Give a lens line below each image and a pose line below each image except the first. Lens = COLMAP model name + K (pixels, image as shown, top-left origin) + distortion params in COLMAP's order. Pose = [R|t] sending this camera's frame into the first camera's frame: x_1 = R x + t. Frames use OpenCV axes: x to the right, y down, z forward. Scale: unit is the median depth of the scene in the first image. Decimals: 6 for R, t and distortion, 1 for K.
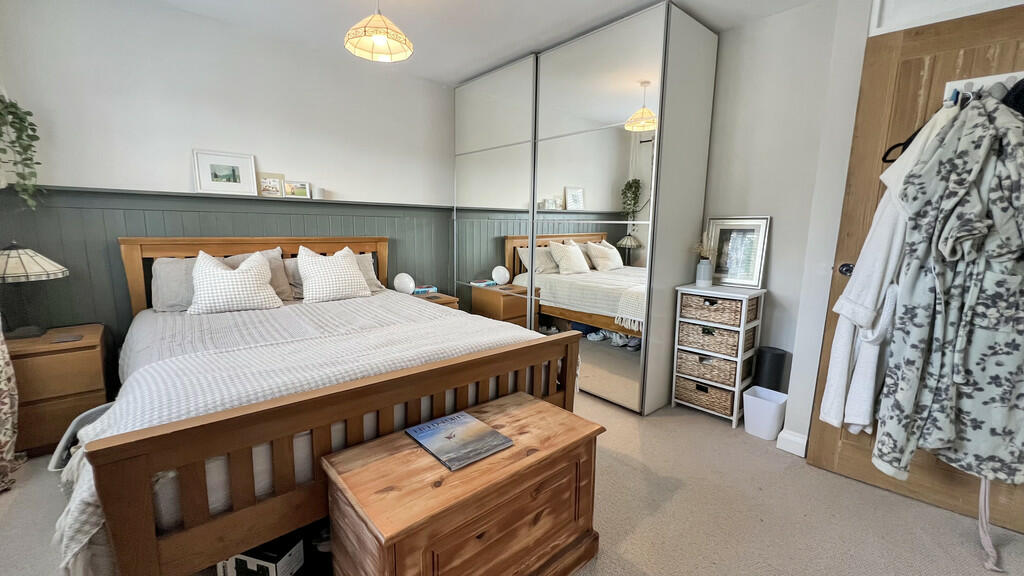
lens RADIAL K [[411.3, 0, 508.0], [0, 411.3, 287.8], [0, 0, 1]] dist [0.002090, -0.000057]
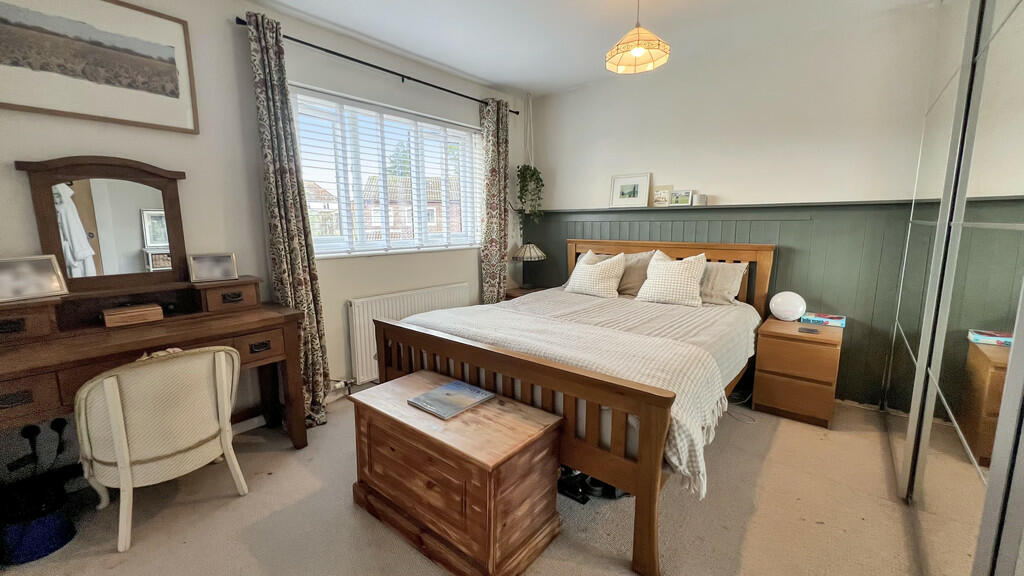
lens RADIAL K [[411.3, 0, 509.3], [0, 411.3, 288.2], [0, 0, 1]] dist [0.002090, -0.000057]
pose [[0.157190, 0.137729, -0.977917, 0.553242], [-0.141673, 0.983130, 0.115691, -0.074835], [0.977354, 0.120359, 0.174051, 0.446920]]
